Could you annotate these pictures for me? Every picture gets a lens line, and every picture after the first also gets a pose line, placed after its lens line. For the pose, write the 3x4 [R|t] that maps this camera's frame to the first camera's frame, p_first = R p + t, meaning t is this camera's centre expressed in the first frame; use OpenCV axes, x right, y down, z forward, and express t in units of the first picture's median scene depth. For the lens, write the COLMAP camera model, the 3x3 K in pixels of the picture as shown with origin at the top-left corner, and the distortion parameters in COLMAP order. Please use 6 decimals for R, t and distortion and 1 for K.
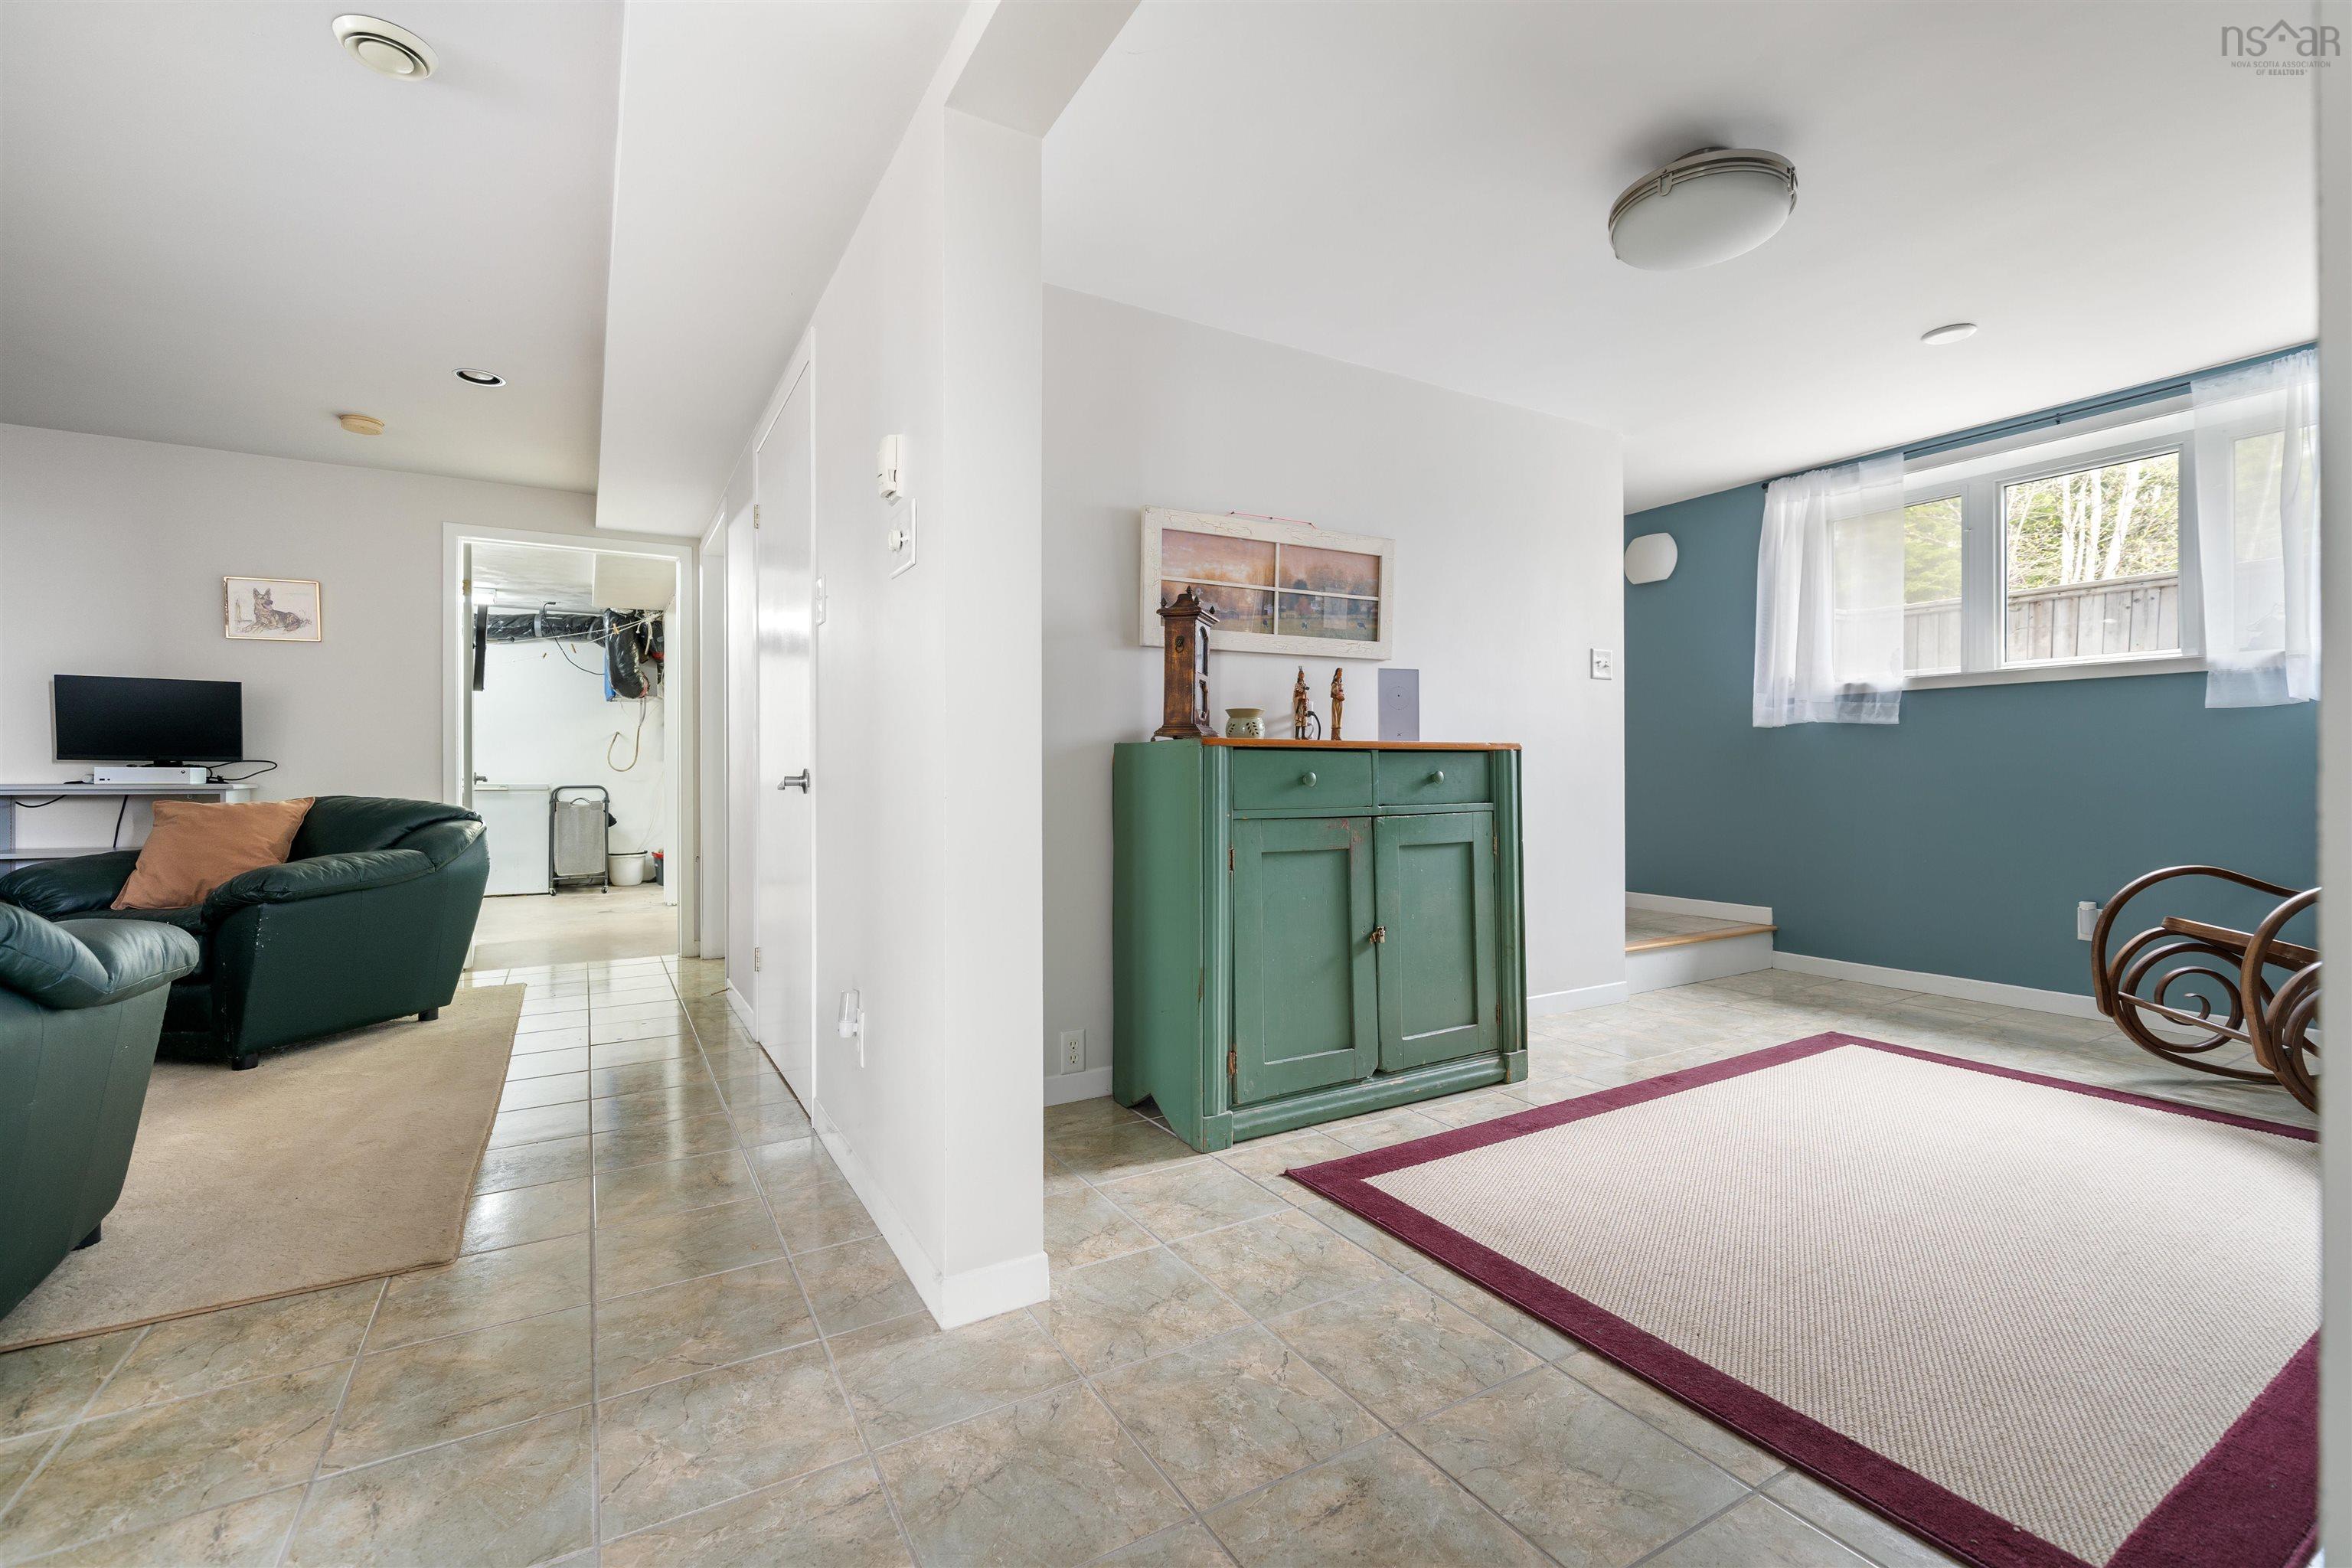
lens RADIAL K [[1009.0, 0, 1174.2], [0, 1009.0, 771.3], [0, 0, 1]] dist [-0.000605, -0.000002]
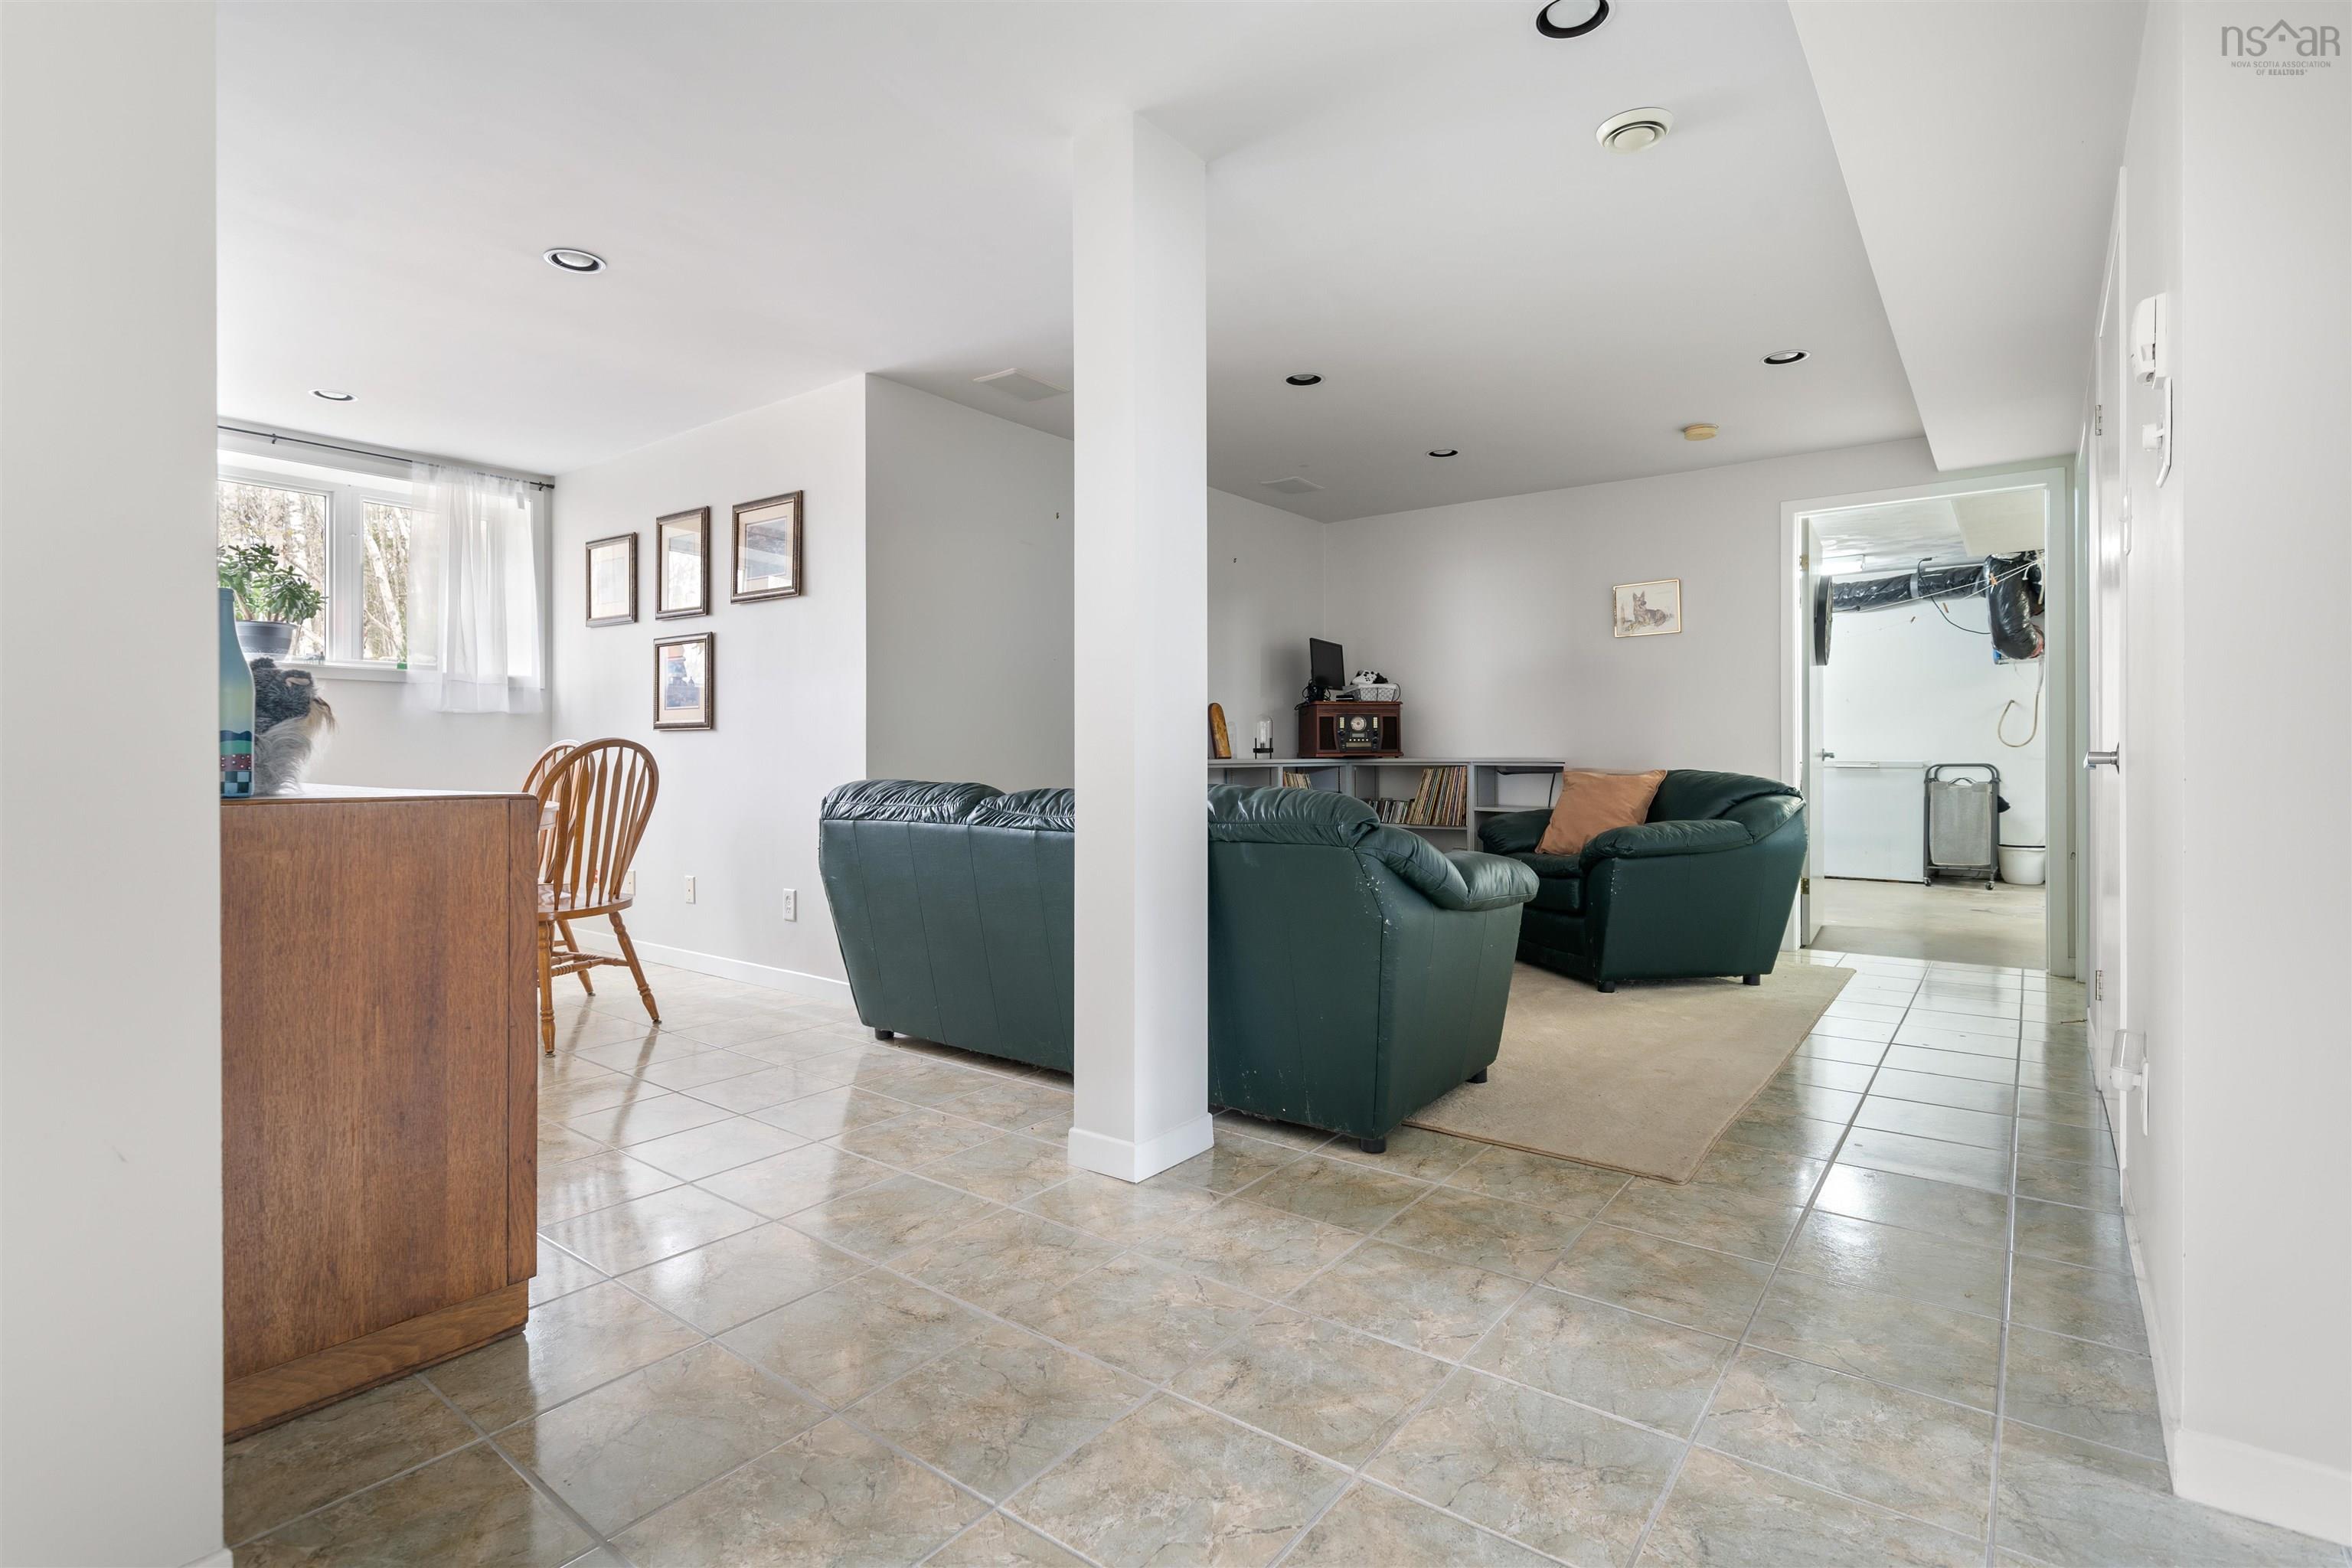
lens RADIAL K [[1126.9, 0, 1176.7], [0, 1126.9, 758.6], [0, 0, 1]] dist [0.002507, -0.000206]
pose [[0.381900, 0.005395, -0.924188, 0.137380], [0.003694, 0.999966, 0.007364, 0.000939], [0.924196, -0.006226, 0.381868, 0.002205]]
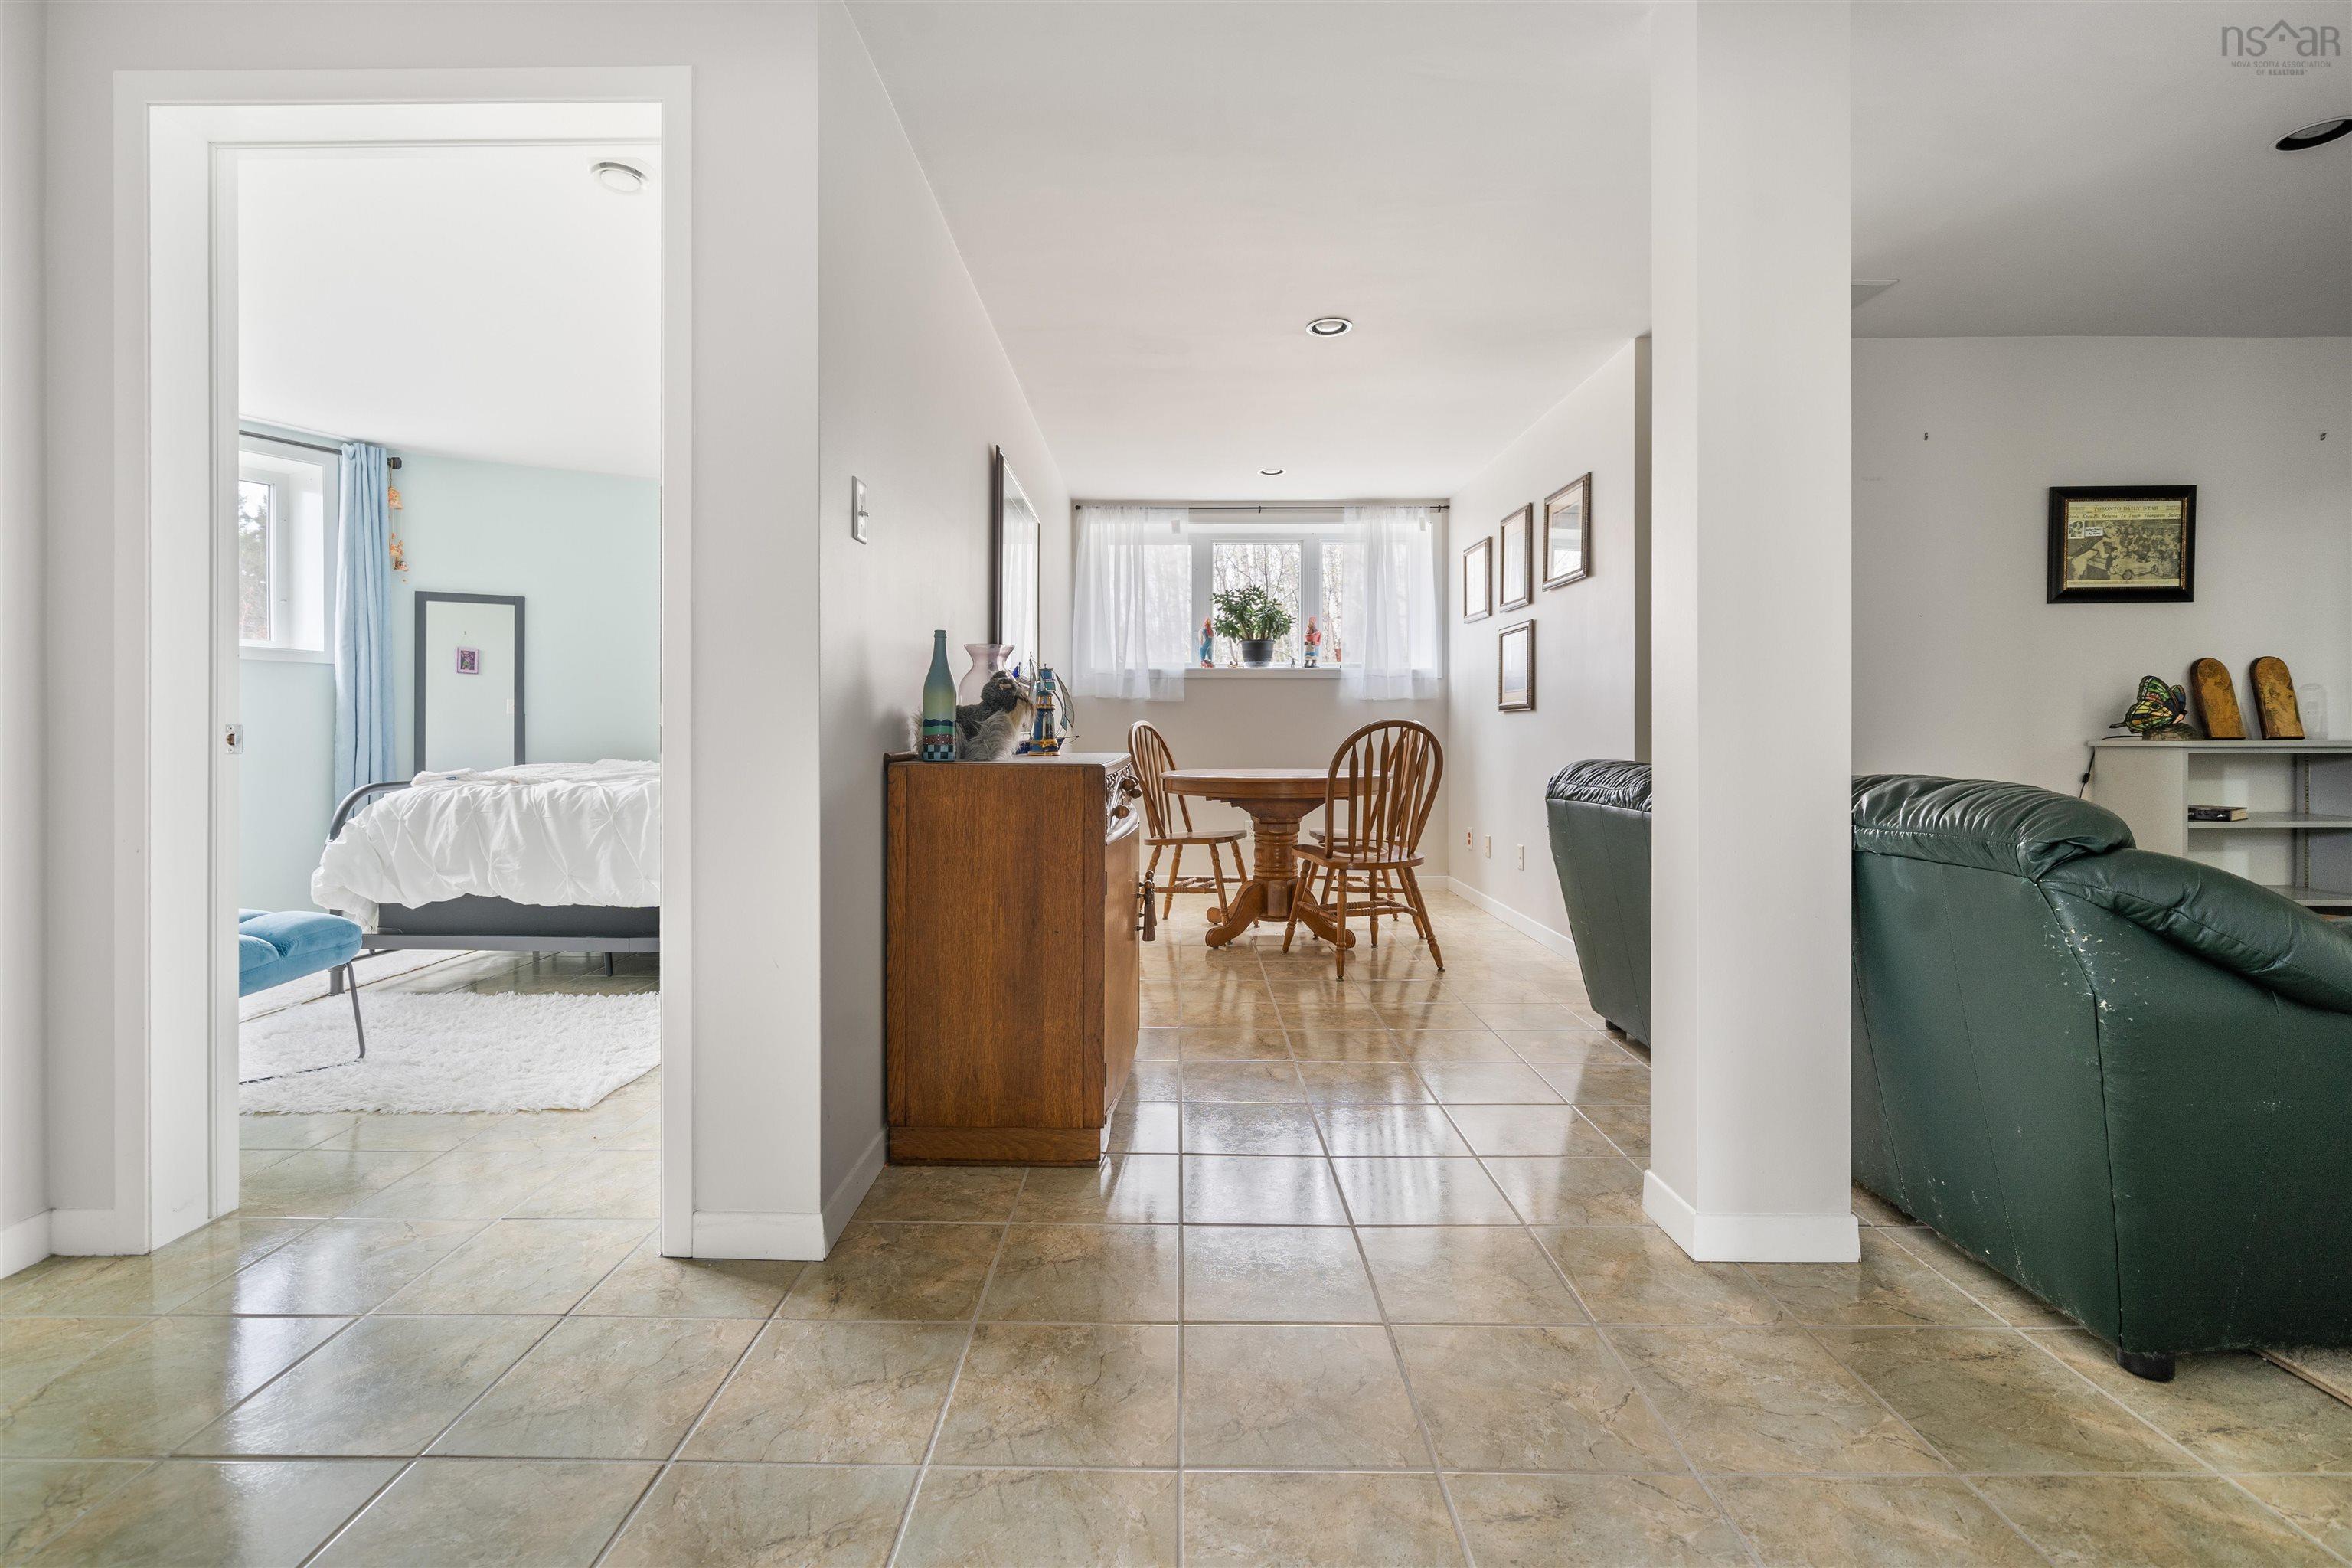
lens RADIAL K [[1045.3, 0, 1173.2], [0, 1045.3, 742.6], [0, 0, 1]] dist [0.001090, -0.000113]
pose [[-0.513721, 0.009784, -0.857902, 0.062784], [0.005858, 0.999952, 0.007896, 0.002340], [0.857937, -0.000969, -0.513753, 0.313474]]
